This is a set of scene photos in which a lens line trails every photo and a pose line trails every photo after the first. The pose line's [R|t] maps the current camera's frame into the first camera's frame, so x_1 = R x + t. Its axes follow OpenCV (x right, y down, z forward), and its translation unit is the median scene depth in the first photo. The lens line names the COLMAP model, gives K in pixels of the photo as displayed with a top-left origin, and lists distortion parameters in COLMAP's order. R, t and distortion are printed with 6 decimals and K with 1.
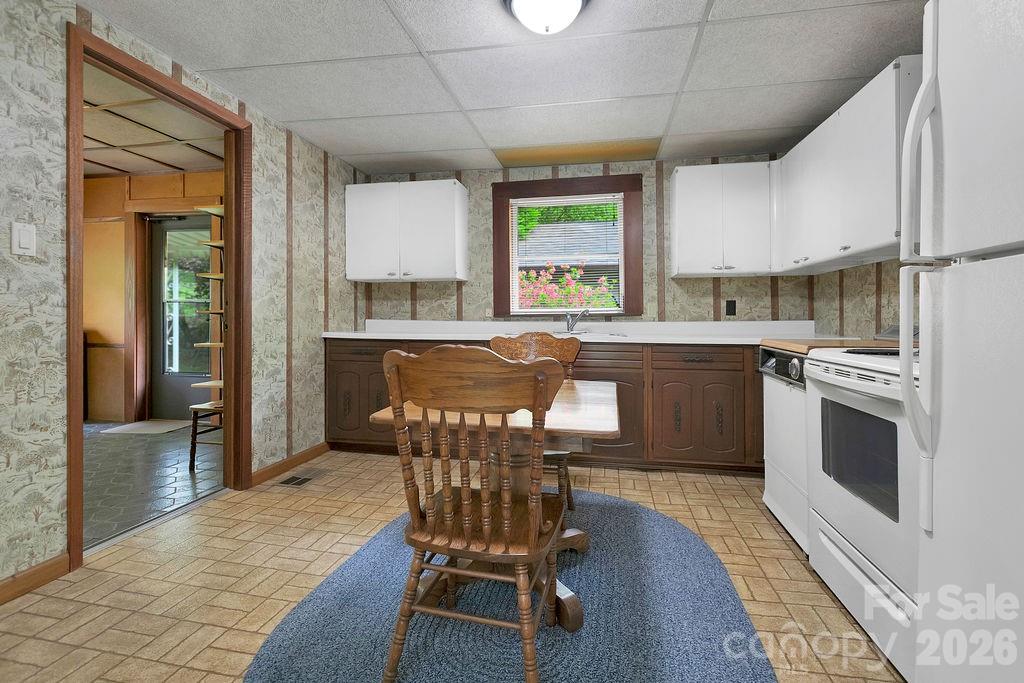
lens RADIAL K [[472.8, 0, 517.9], [0, 472.8, 319.5], [0, 0, 1]] dist [0.003659, 0.000572]
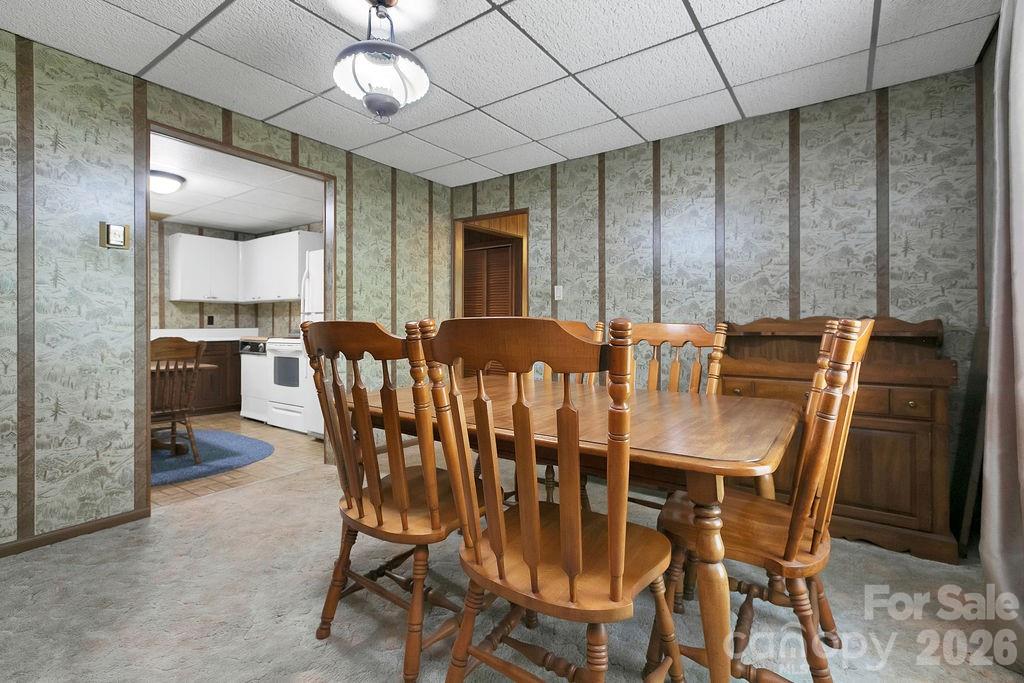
lens RADIAL K [[453.7, 0, 535.8], [0, 453.7, 325.2], [0, 0, 1]] dist [-0.019897, 0.000085]
pose [[0.389914, -0.002010, 0.920849, -0.626752], [0.006244, 0.999980, -0.000461, 0.000077], [-0.920830, 0.005930, 0.389919, -0.754375]]
